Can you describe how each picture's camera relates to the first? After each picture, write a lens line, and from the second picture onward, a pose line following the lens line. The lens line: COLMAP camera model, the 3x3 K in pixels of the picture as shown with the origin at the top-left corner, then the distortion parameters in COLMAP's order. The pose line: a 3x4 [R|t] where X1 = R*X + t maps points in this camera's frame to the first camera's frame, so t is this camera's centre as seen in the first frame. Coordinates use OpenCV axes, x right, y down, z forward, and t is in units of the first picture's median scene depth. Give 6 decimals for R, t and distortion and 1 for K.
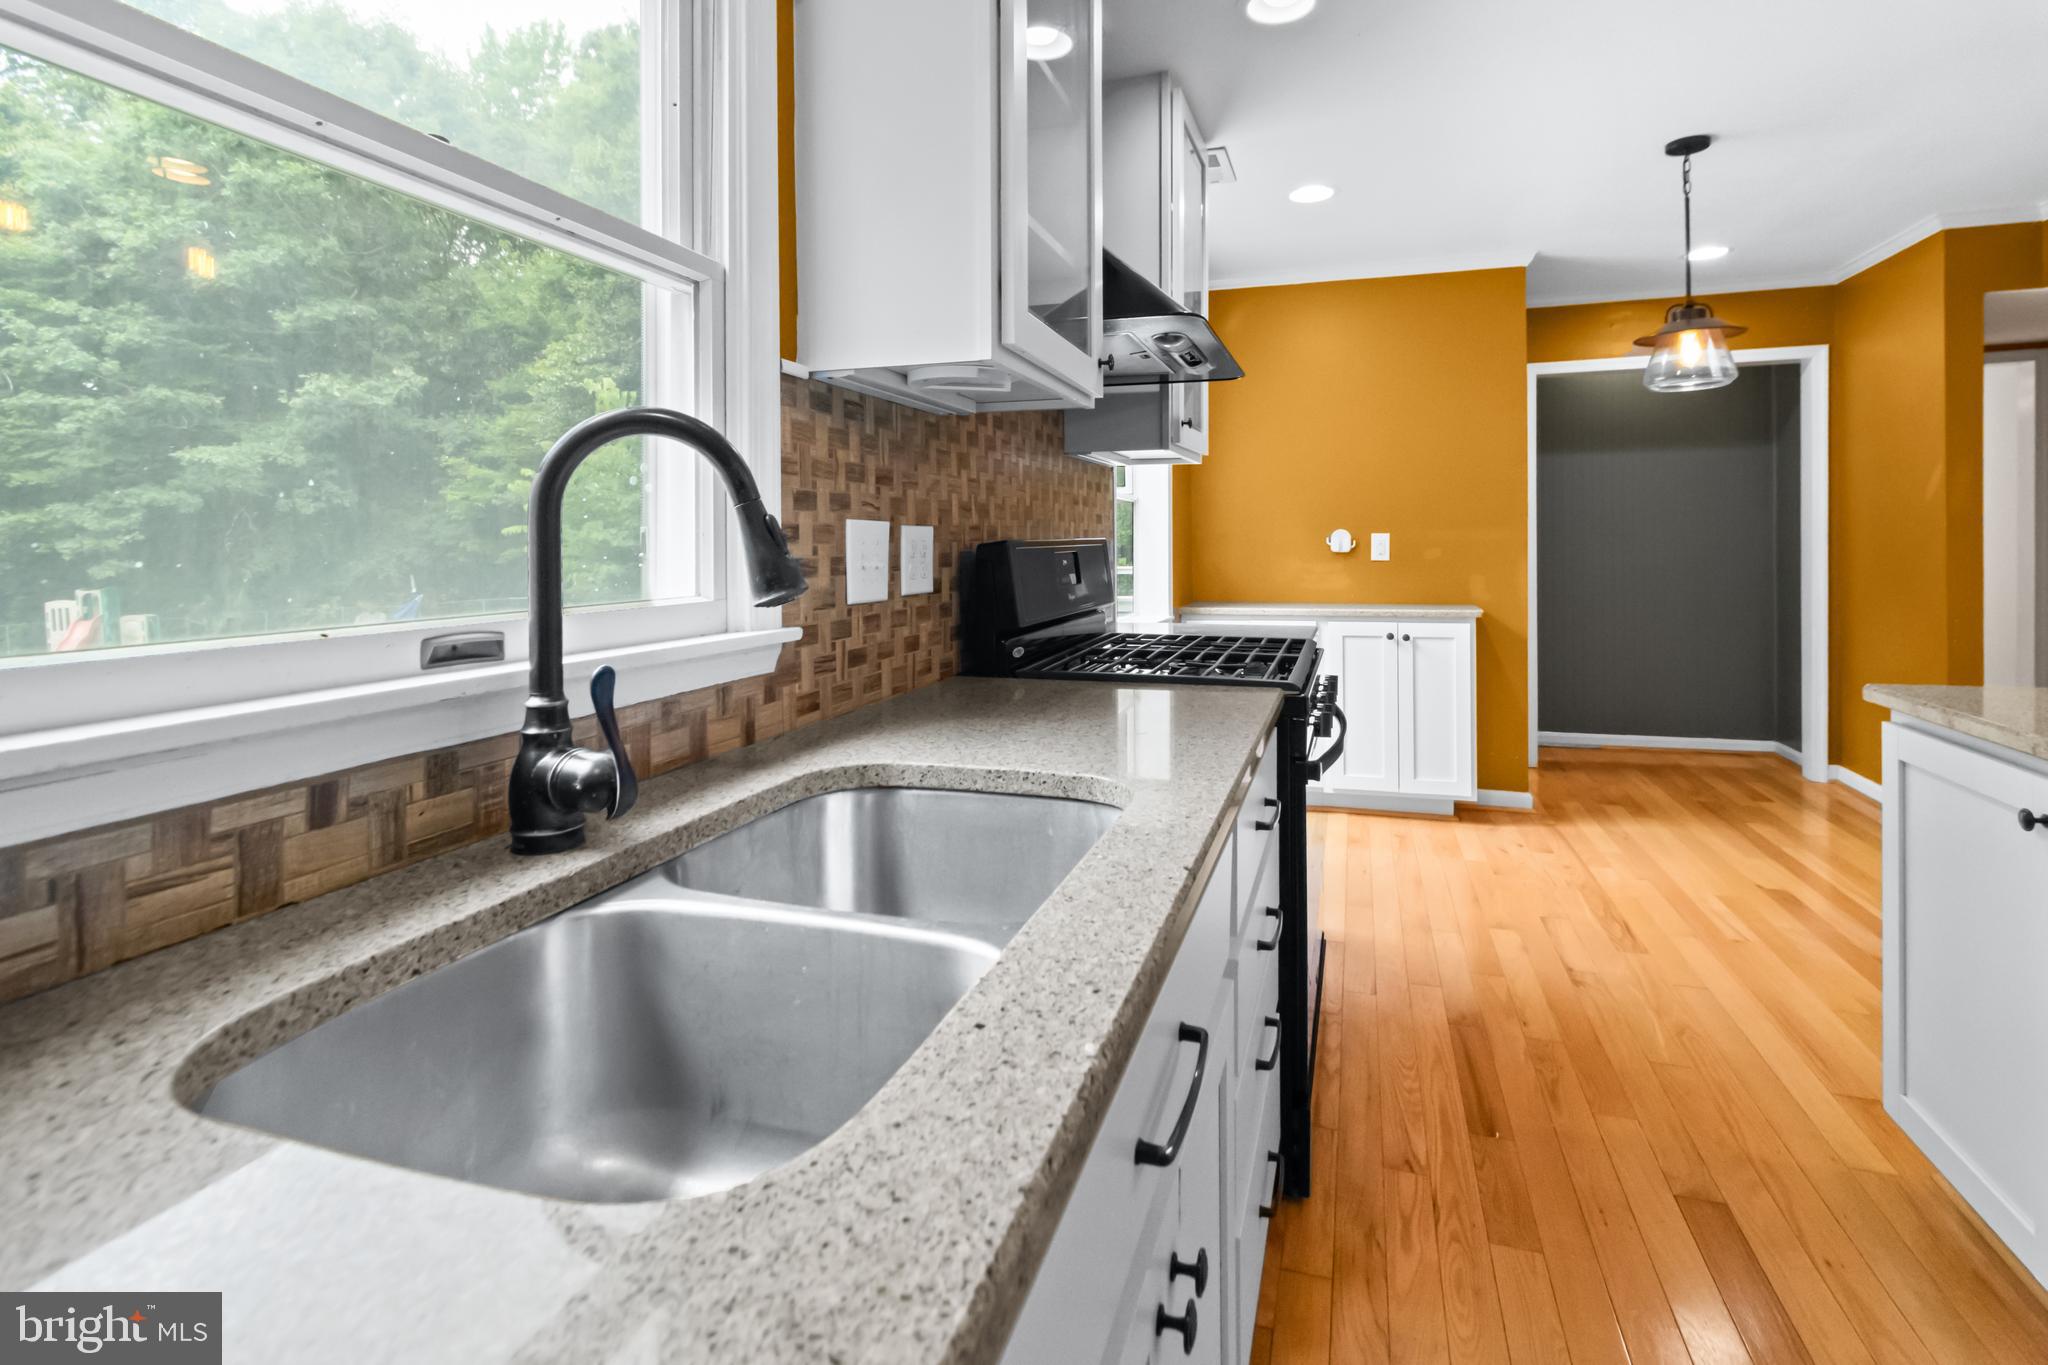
lens RADIAL K [[963.5, 0, 1069.7], [0, 963.5, 550.6], [0, 0, 1]] dist [0.001949, 0.000080]
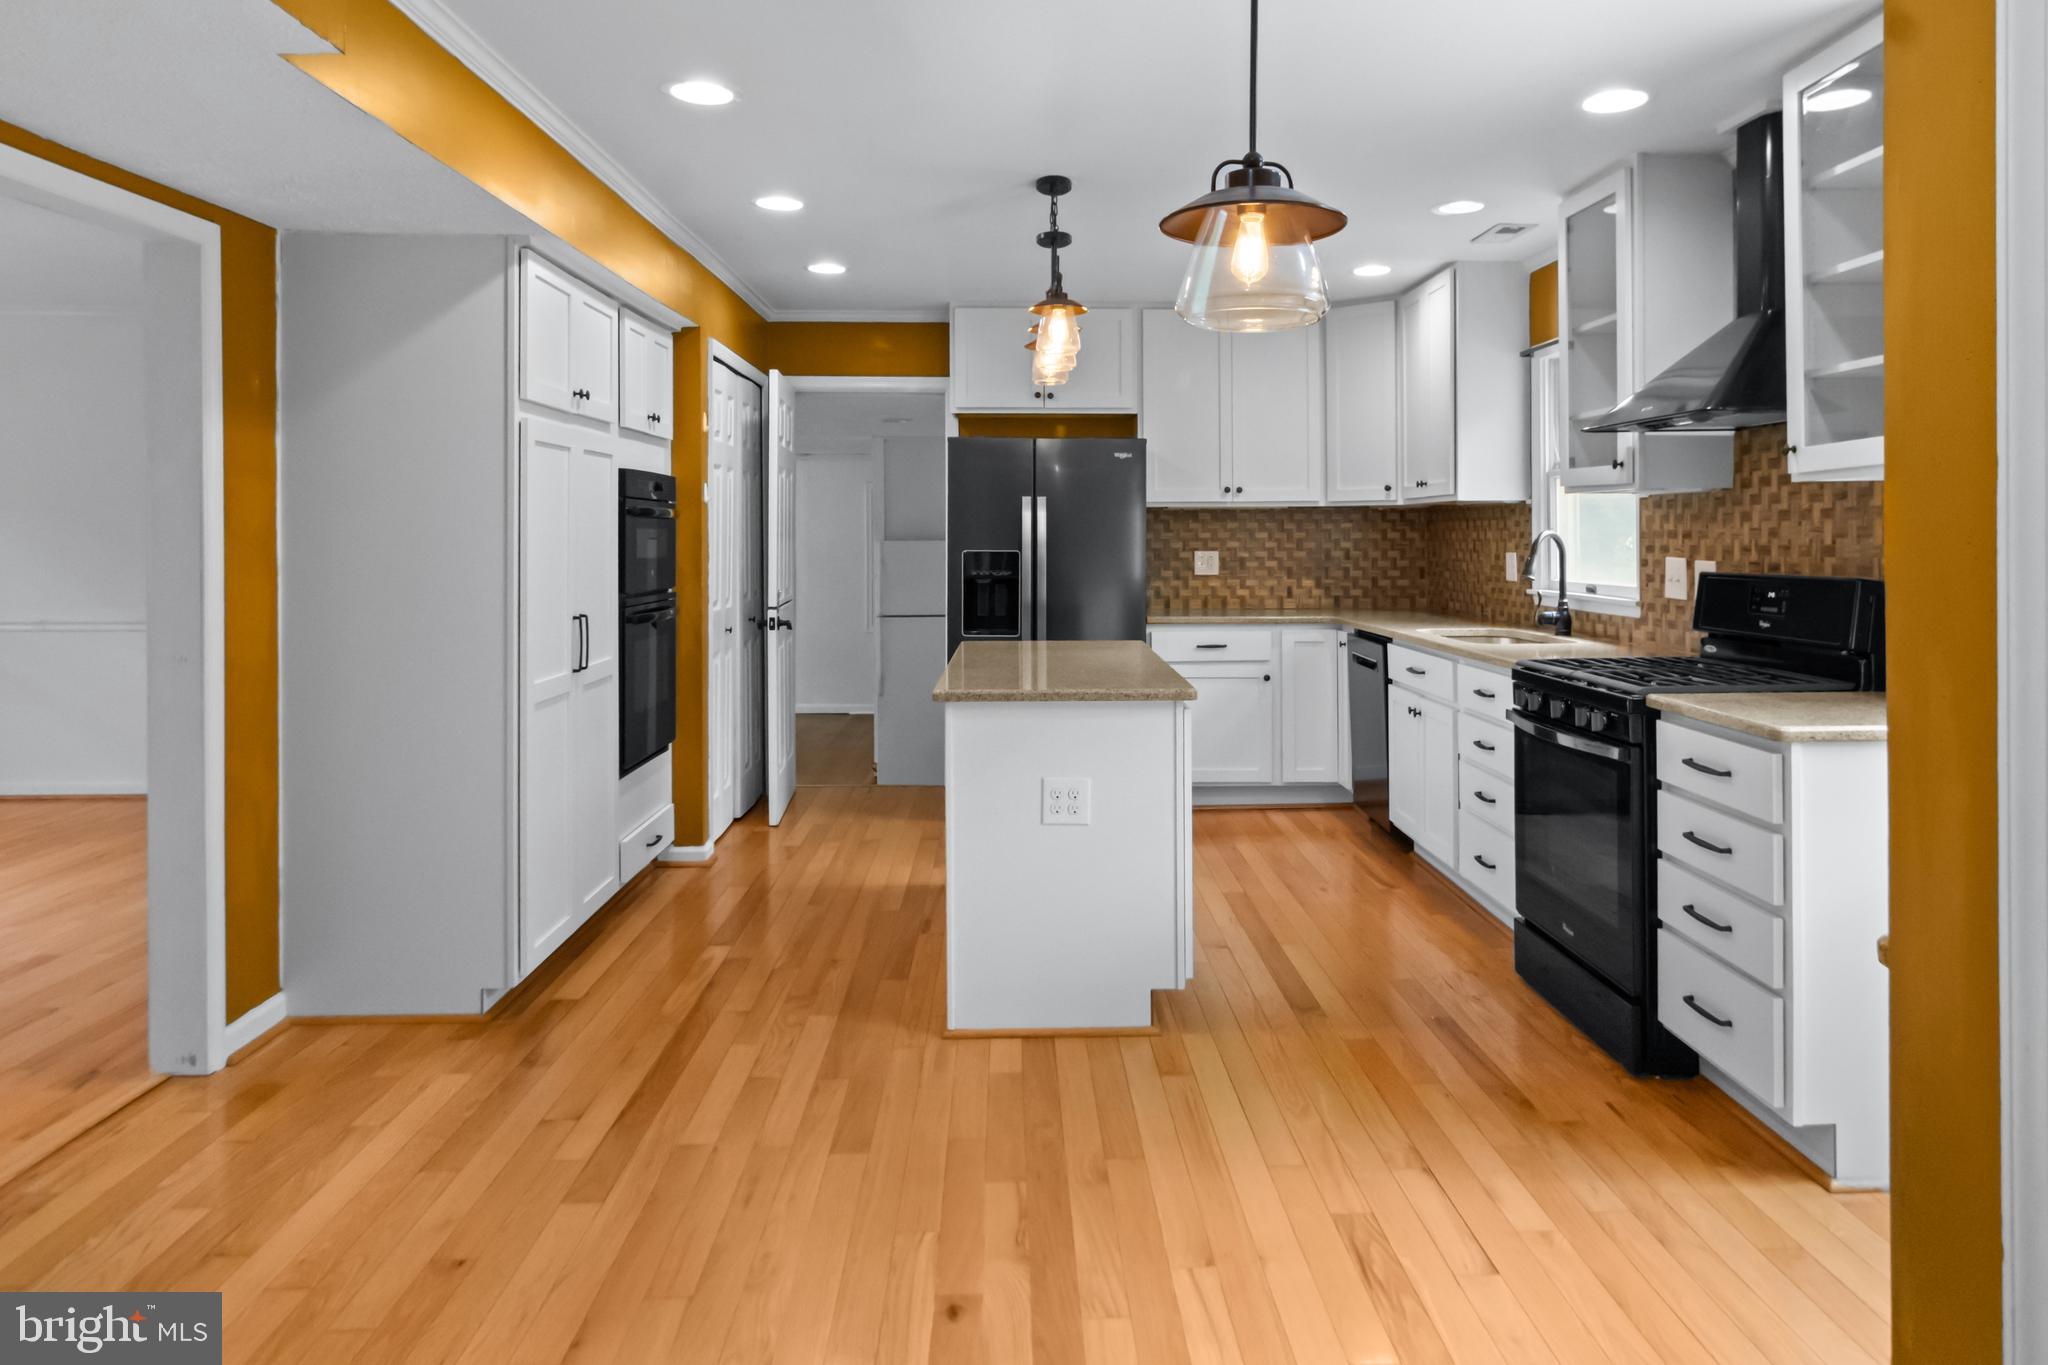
lens RADIAL K [[1317.3, 0, 1065.4], [0, 1317.3, 531.7], [0, 0, 1]] dist [0.000327, 0.000424]
pose [[-0.945423, 0.016561, -0.325426, 1.852915], [0.013886, 0.999848, 0.010541, -0.129972], [0.325551, 0.005447, -0.945509, 3.136738]]
